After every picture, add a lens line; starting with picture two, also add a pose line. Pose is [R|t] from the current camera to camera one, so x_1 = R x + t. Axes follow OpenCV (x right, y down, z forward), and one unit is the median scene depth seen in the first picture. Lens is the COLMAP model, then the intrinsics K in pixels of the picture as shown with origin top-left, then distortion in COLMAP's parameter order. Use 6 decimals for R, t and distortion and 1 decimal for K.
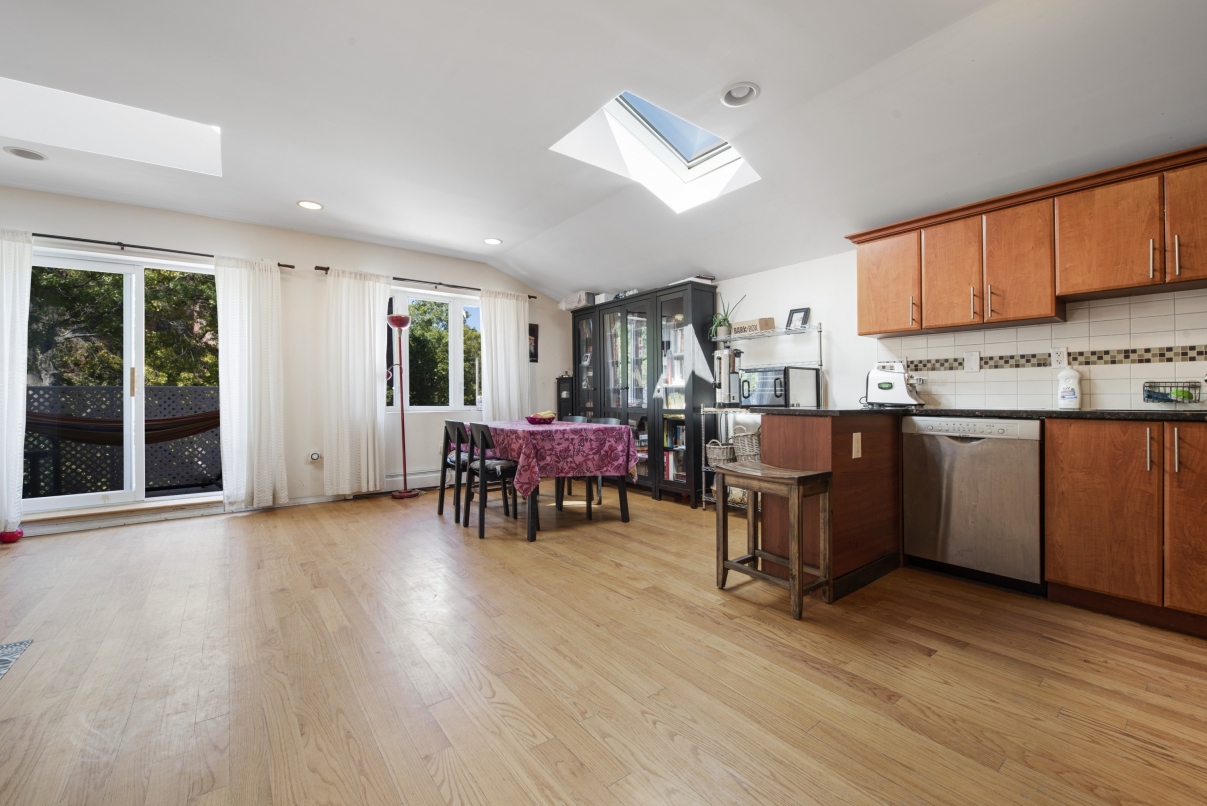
lens RADIAL K [[477.5, 0, 594.1], [0, 477.5, 407.1], [0, 0, 1]] dist [-0.021897, -0.000051]
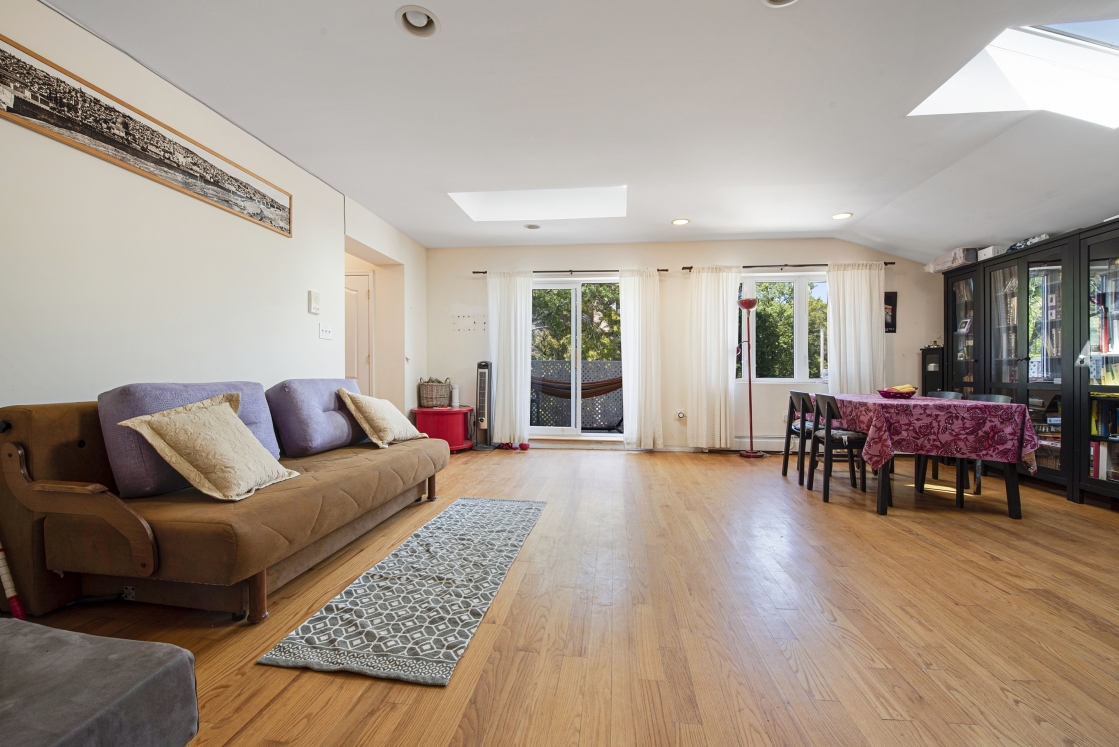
lens RADIAL K [[454.2, 0, 559.5], [0, 454.2, 373.5], [0, 0, 1]] dist [-0.017624, 0.000109]
pose [[0.720527, 0.009251, -0.693366, 0.031327], [-0.016621, 0.999854, -0.003933, 0.001016], [0.693228, 0.014358, 0.720575, -0.144888]]
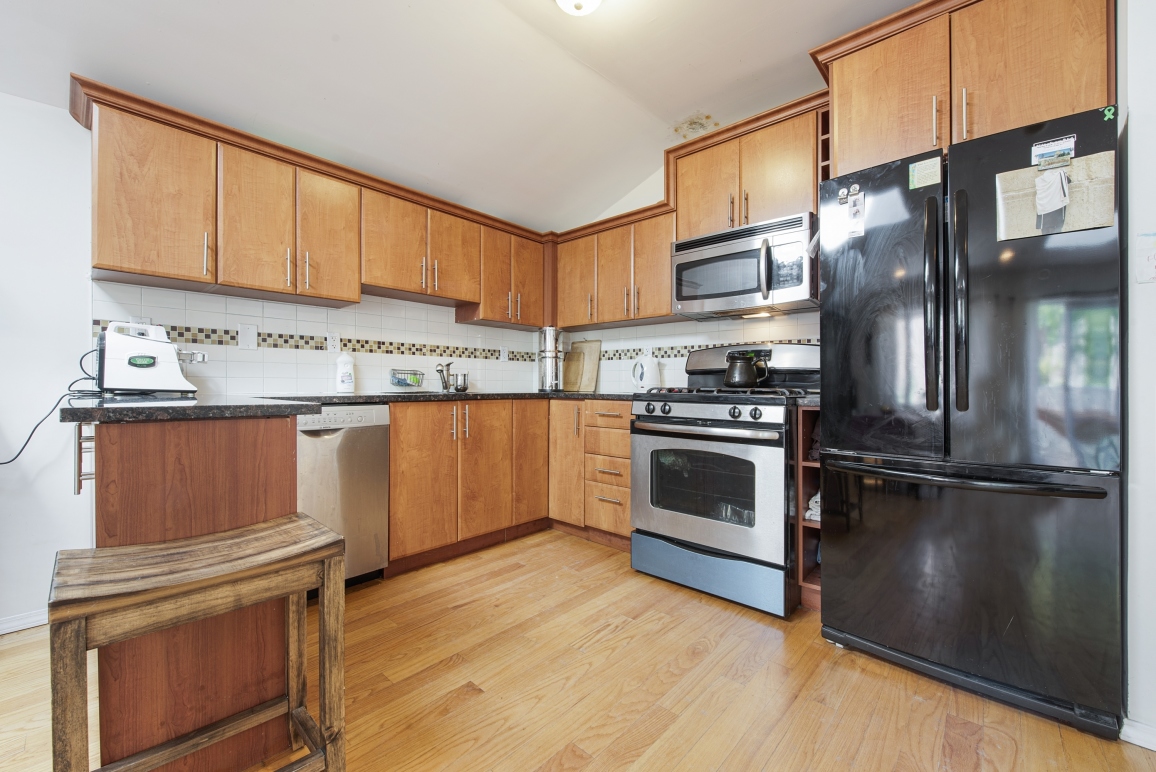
lens RADIAL K [[457.2, 0, 578.0], [0, 457.2, 386.0], [0, 0, 1]] dist [-0.016578, -0.000080]
pose [[-0.185702, -0.005040, 0.982593, -0.058921], [0.012661, 0.999892, 0.007522, -0.009601], [-0.982524, 0.013838, -0.185618, 0.523202]]
